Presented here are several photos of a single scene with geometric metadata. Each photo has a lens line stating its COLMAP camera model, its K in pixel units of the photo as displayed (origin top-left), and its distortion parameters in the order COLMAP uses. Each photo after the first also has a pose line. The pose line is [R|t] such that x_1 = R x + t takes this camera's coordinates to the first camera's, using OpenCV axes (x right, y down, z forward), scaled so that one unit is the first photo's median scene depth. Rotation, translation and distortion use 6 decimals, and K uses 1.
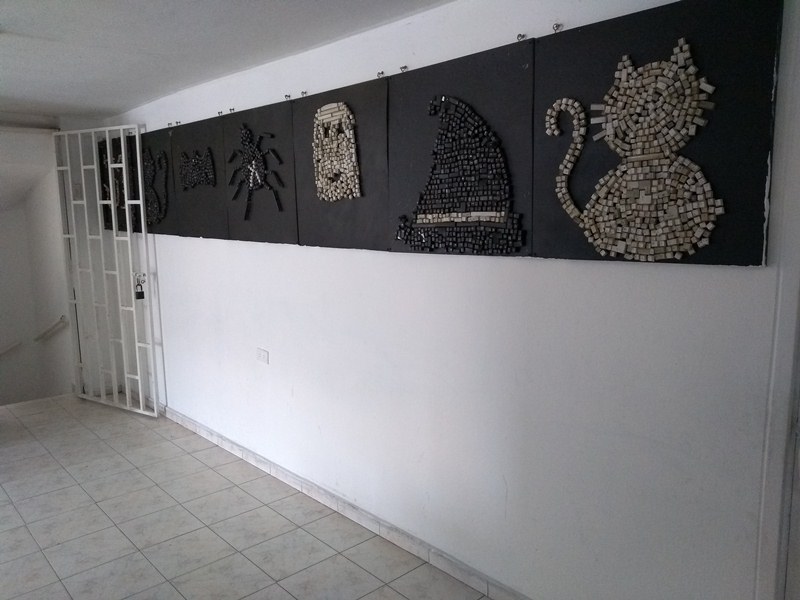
lens RADIAL K [[630.4, 0, 400.0], [0, 630.4, 300.0], [0, 0, 1]] dist [0.017718, 0.012209]
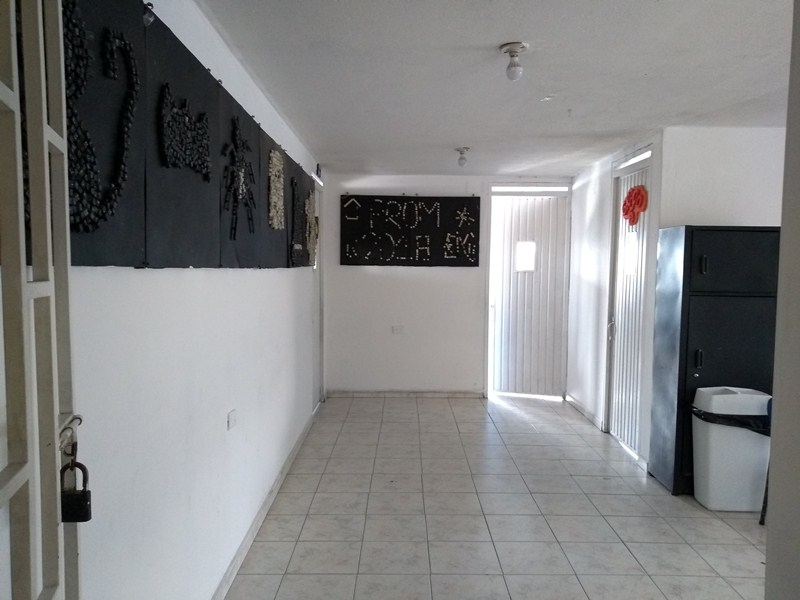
lens RADIAL K [[630.4, 0, 400.0], [0, 630.4, 300.0], [0, 0, 1]] dist [0.017718, 0.012209]
pose [[-0.742605, -0.030886, 0.669017, -0.999737], [0.099281, 0.982823, 0.155574, -0.171018], [-0.662330, 0.181950, -0.726783, 1.603109]]
